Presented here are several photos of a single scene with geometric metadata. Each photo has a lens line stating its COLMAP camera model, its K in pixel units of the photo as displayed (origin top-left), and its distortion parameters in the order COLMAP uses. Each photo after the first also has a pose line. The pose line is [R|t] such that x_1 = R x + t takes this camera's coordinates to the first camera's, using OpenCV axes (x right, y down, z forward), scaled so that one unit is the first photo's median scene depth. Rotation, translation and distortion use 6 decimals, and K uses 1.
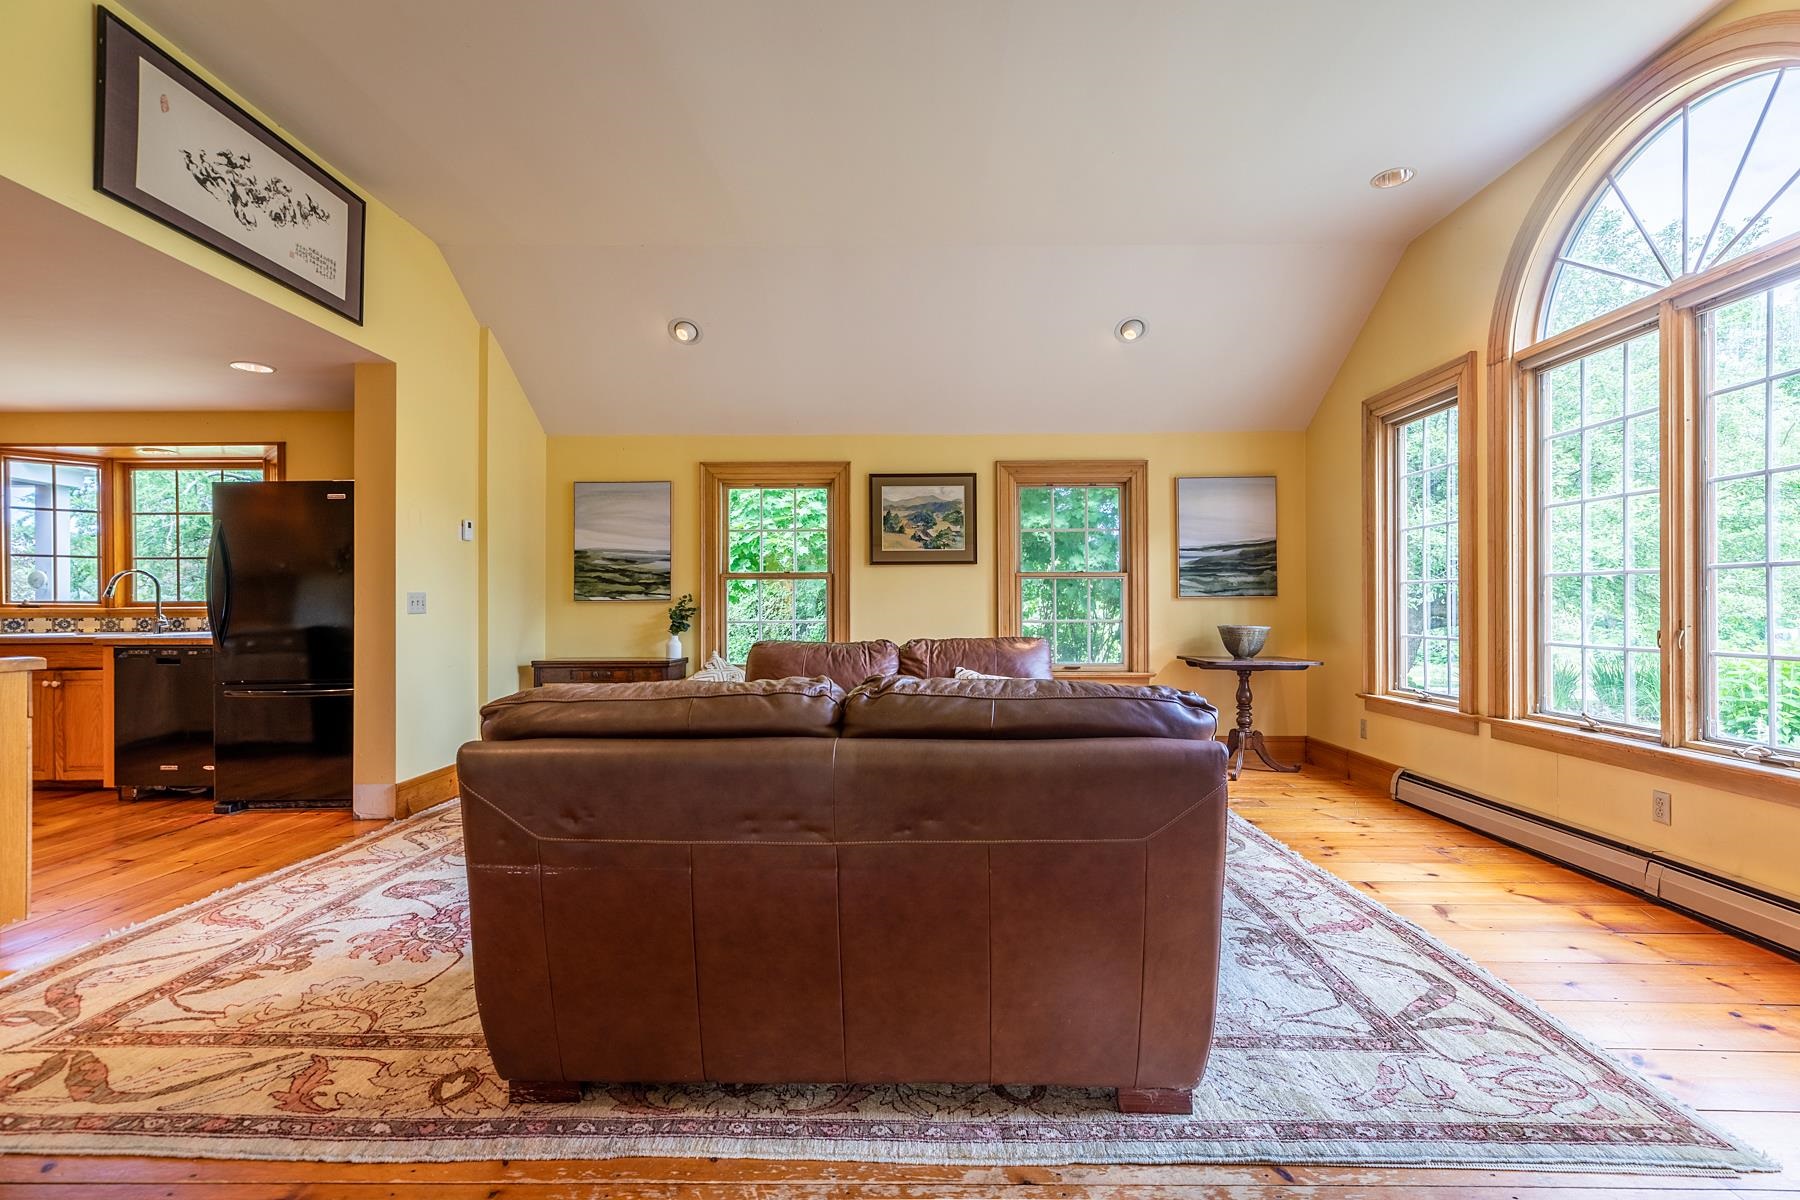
lens RADIAL K [[800.2, 0, 897.8], [0, 800.2, 602.1], [0, 0, 1]] dist [-0.000676, 0.000673]
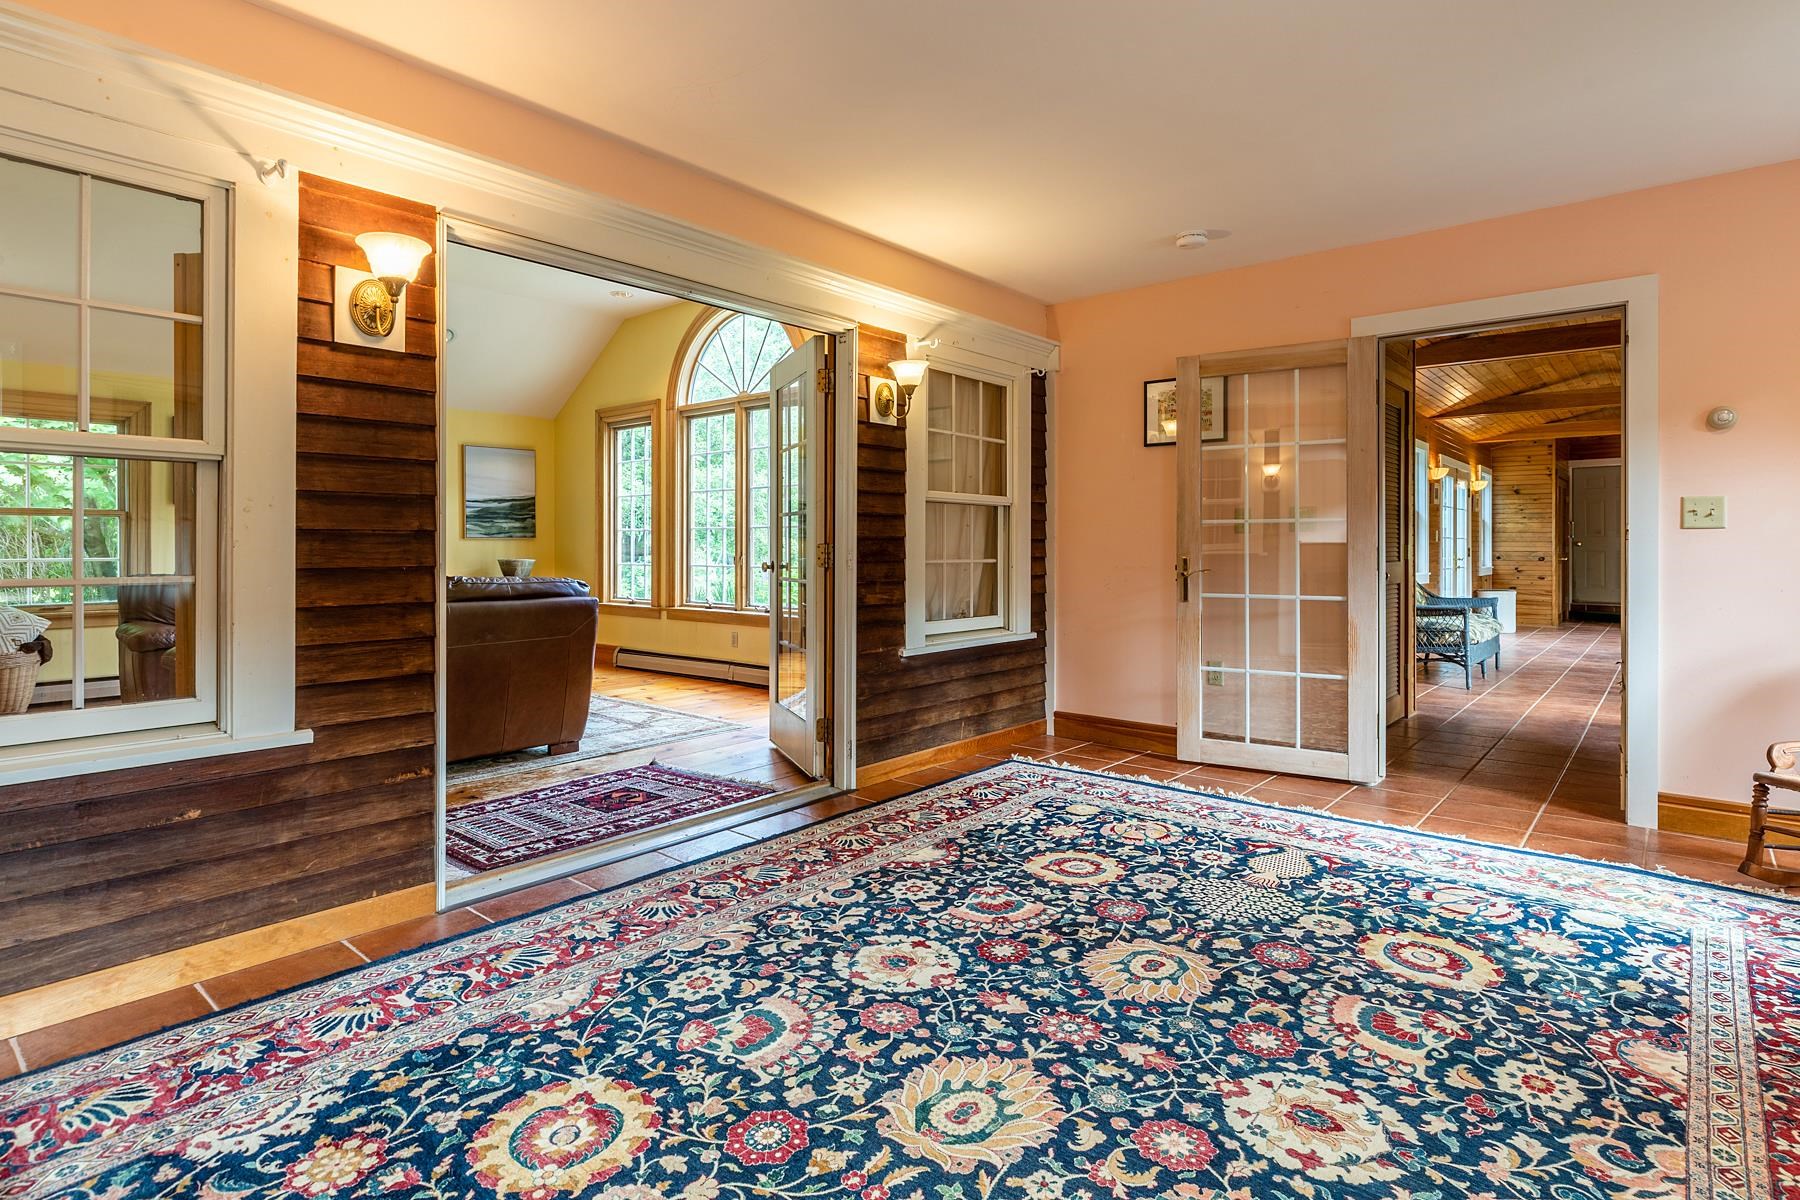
lens RADIAL K [[930.3, 0, 875.3], [0, 930.3, 537.7], [0, 0, 1]] dist [0.000182, -0.000155]
pose [[0.637539, 0.006247, 0.770392, -0.526066], [-0.003674, 0.999980, -0.005068, -0.001968], [-0.770409, 0.000400, 0.637550, -0.638298]]
